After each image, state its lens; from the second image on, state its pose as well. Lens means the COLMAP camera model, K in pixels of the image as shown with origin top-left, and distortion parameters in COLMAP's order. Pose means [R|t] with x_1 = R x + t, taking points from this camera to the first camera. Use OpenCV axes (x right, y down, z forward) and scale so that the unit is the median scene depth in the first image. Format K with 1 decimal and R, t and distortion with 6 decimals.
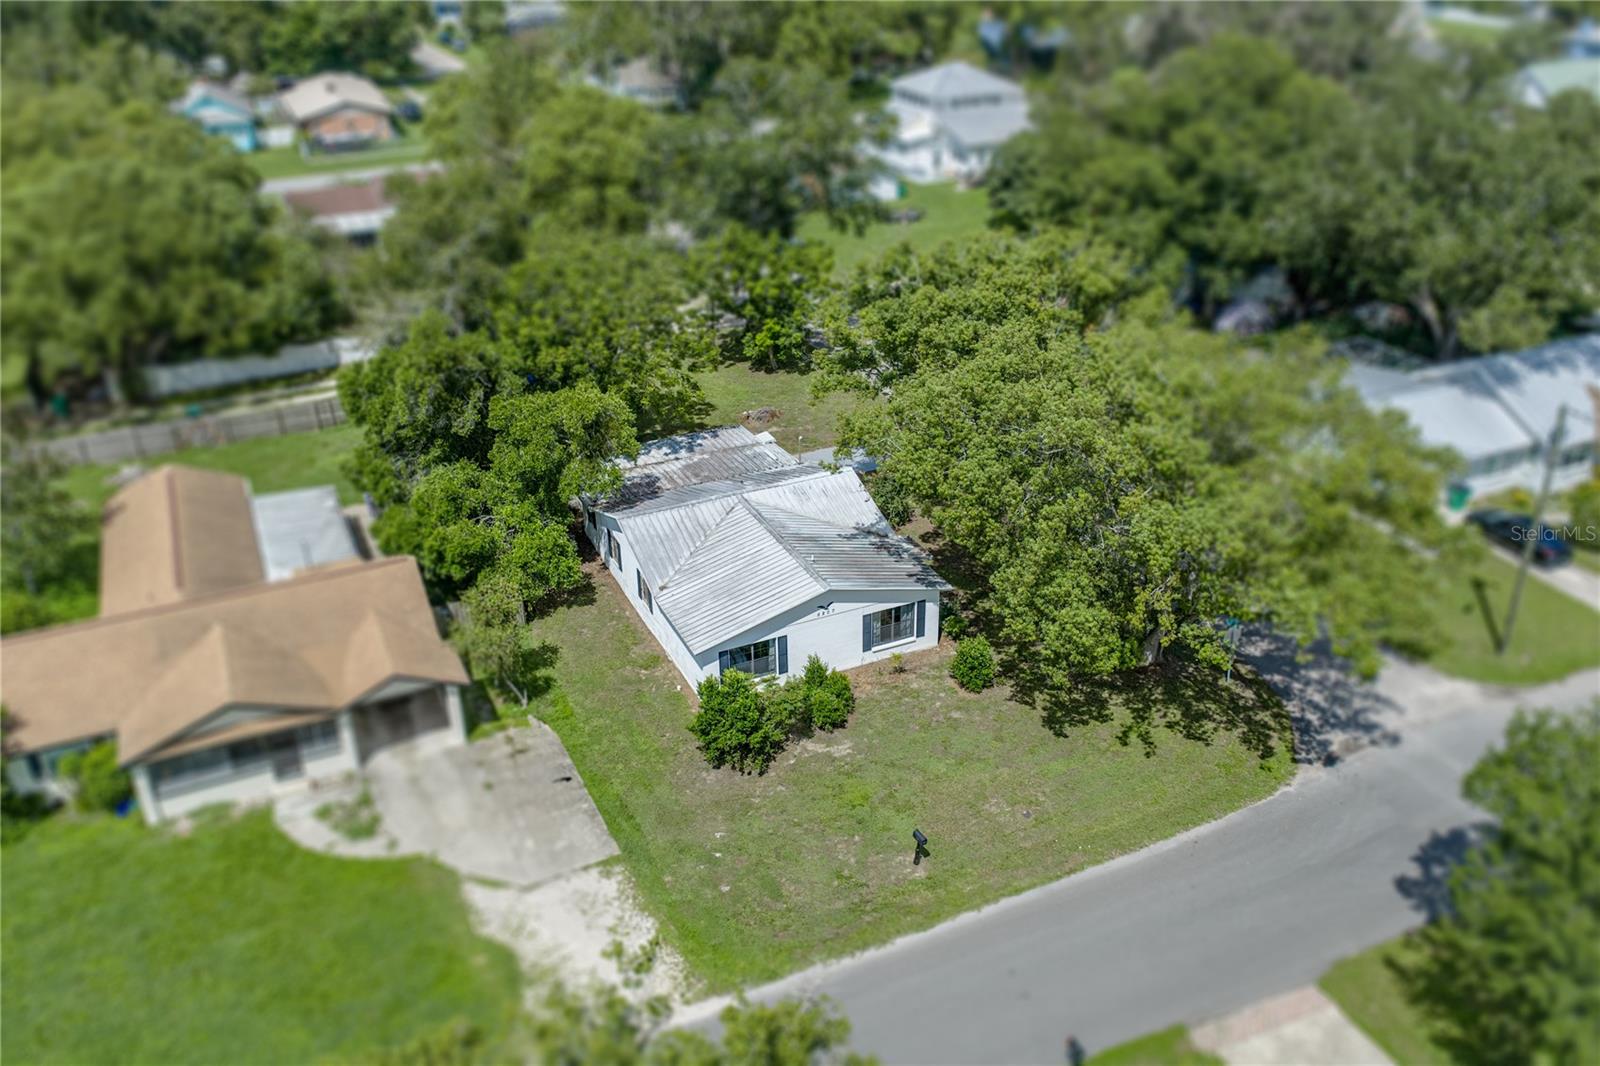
lens RADIAL K [[1312.9, 0, 804.0], [0, 1312.9, 544.1], [0, 0, 1]] dist [0.029013, -0.003909]
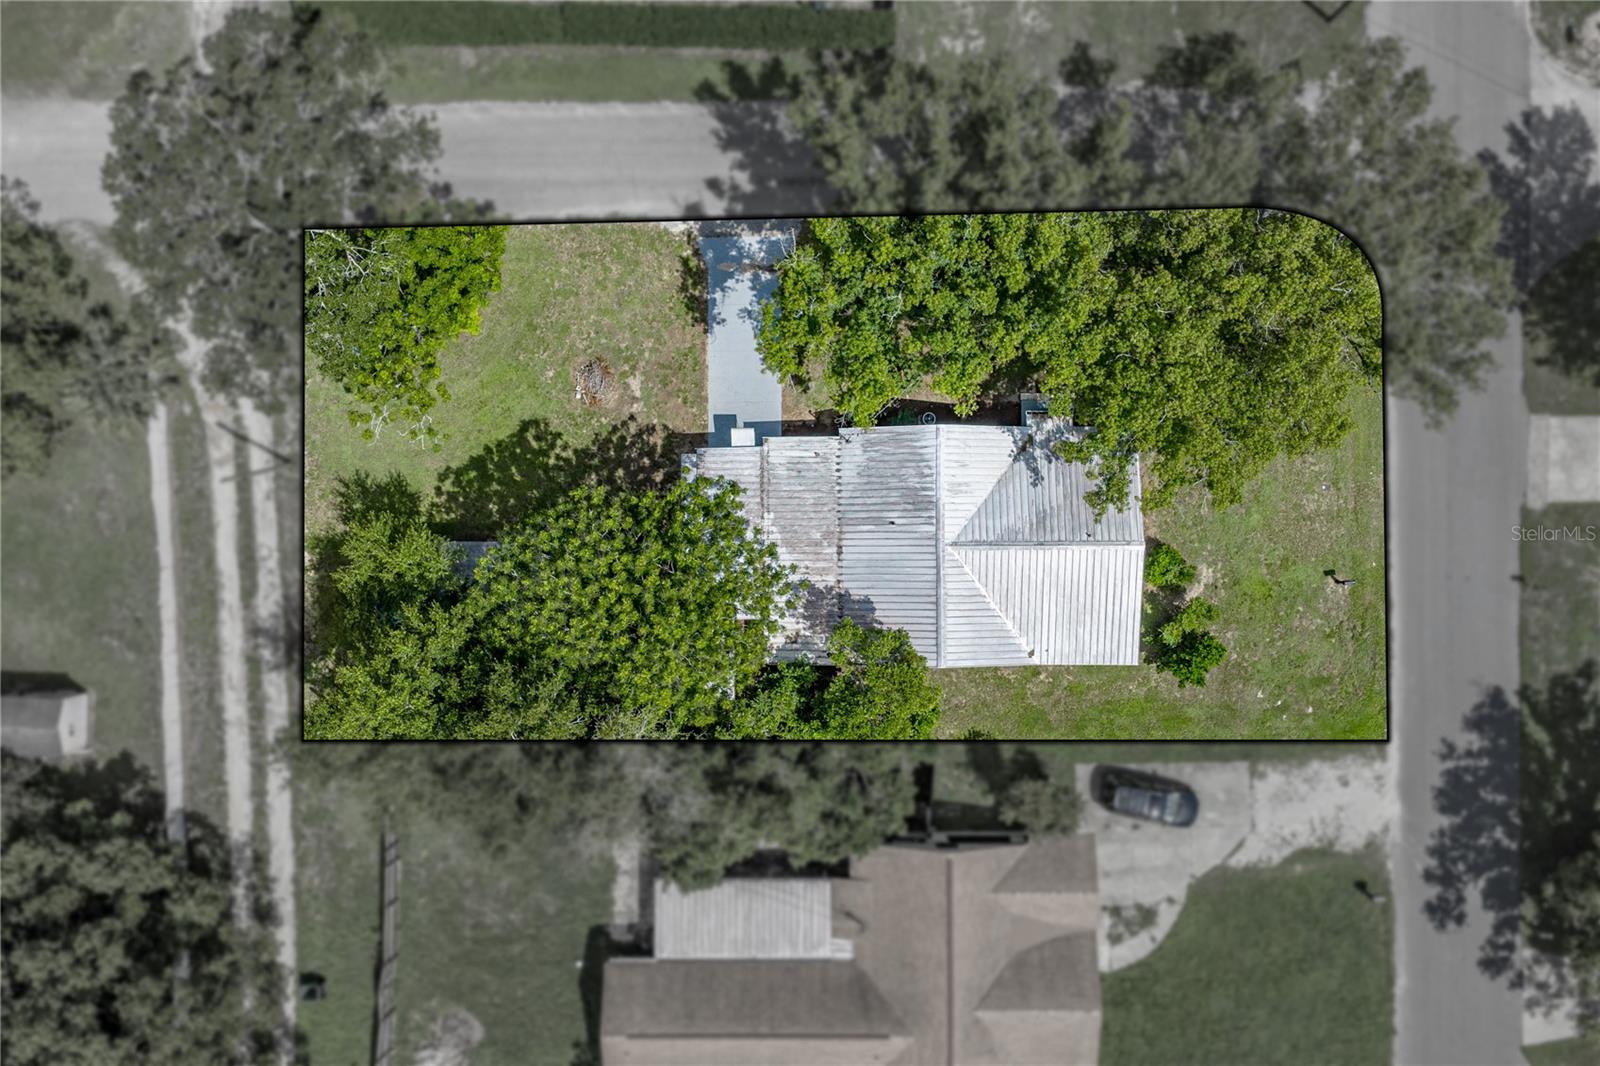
lens RADIAL K [[1312.9, 0, 804.0], [0, 1312.9, 544.1], [0, 0, 1]] dist [0.029013, -0.003909]
pose [[0.413961, -0.910193, 0.013576, -0.119083], [0.443471, 0.214673, 0.870200, -1.093165], [-0.794965, -0.354209, 0.492511, 0.627097]]
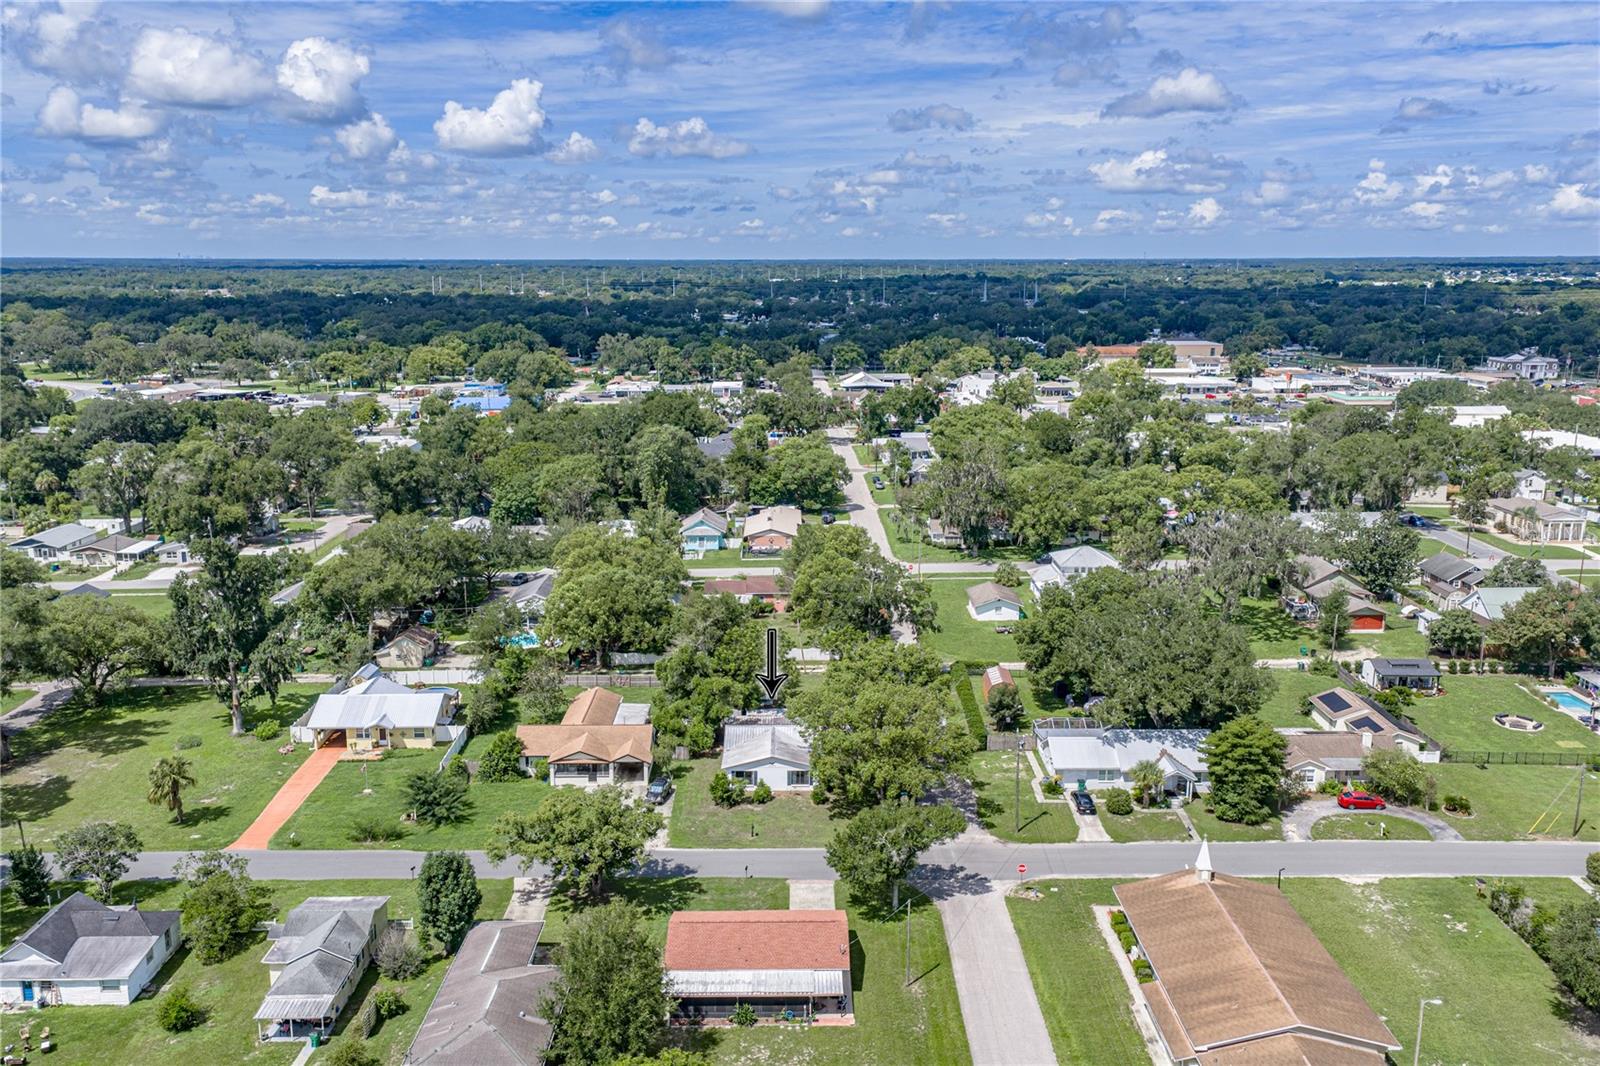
lens RADIAL K [[1312.9, 0, 804.0], [0, 1312.9, 544.1], [0, 0, 1]] dist [0.029013, -0.003909]
pose [[0.913364, 0.105290, -0.393294, 1.115421], [-0.206481, 0.952332, -0.224566, 0.214114], [0.350902, 0.286318, 0.891566, -1.595420]]
